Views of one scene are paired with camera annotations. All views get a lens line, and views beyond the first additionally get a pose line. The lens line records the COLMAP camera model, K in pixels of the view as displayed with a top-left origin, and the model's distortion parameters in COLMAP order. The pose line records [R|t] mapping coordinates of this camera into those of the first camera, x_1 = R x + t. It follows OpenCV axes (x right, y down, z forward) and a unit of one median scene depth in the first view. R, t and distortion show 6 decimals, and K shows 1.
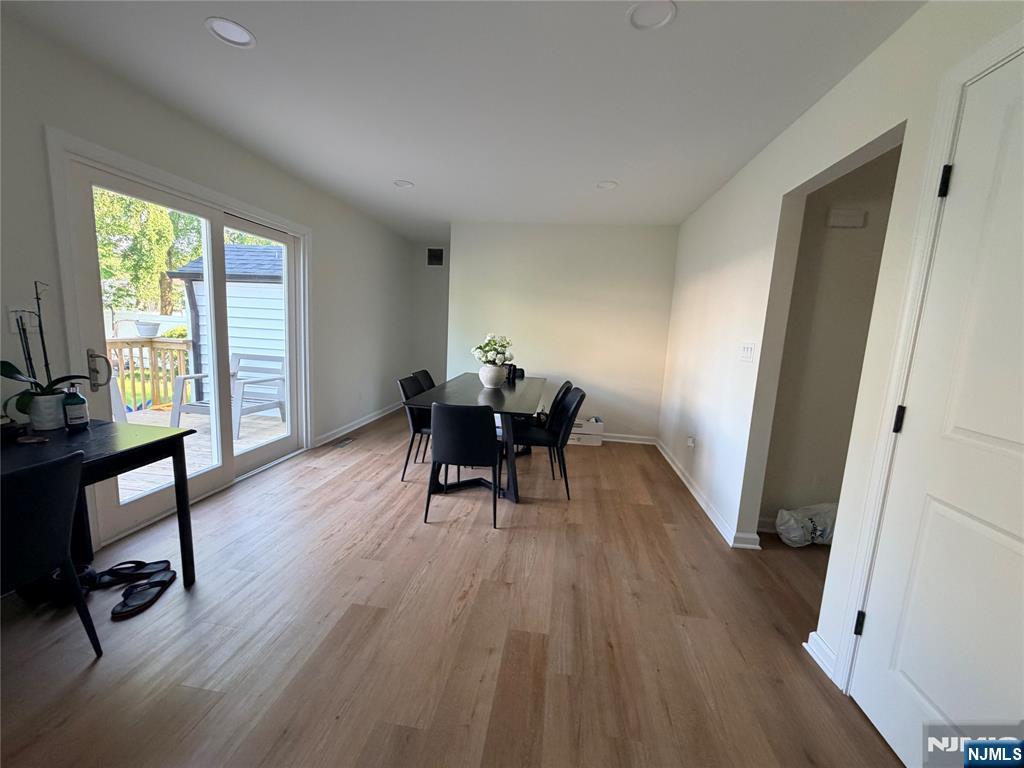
lens RADIAL K [[409.6, 0, 508.9], [0, 409.6, 386.1], [0, 0, 1]] dist [-0.002166, -0.000617]
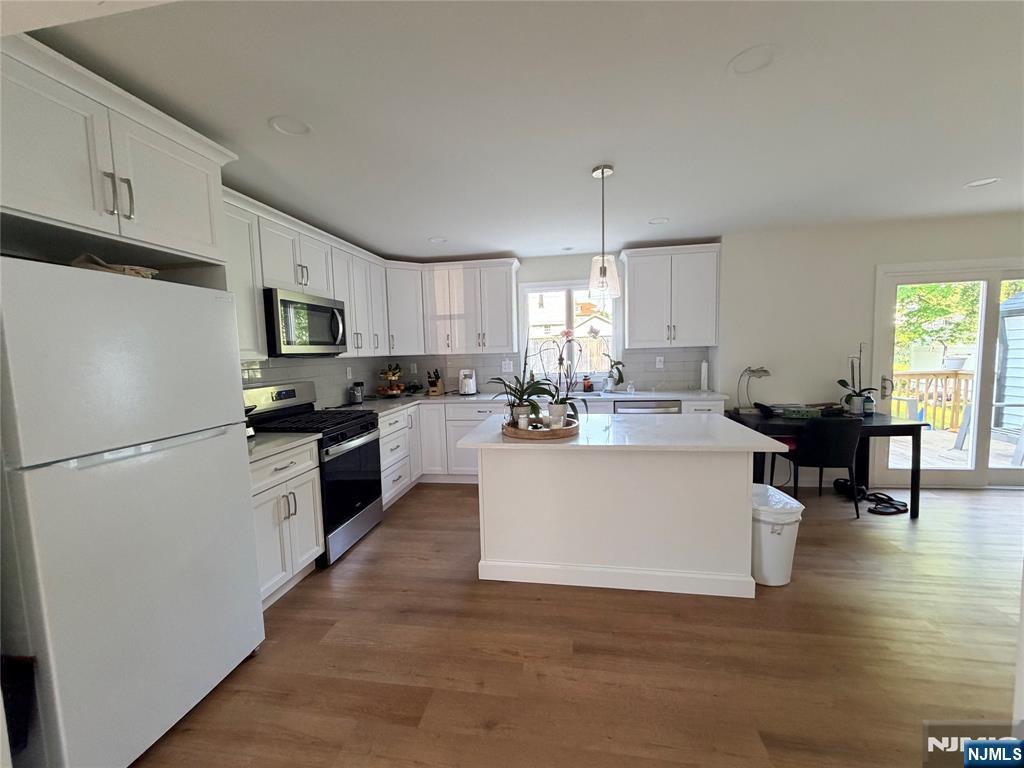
lens RADIAL K [[409.6, 0, 508.9], [0, 409.6, 386.1], [0, 0, 1]] dist [-0.002166, -0.000617]
pose [[-0.027838, 0.032953, -0.999069, 0.975294], [-0.115643, 0.992640, 0.035964, 0.096218], [0.992901, 0.116536, -0.023822, -0.707582]]
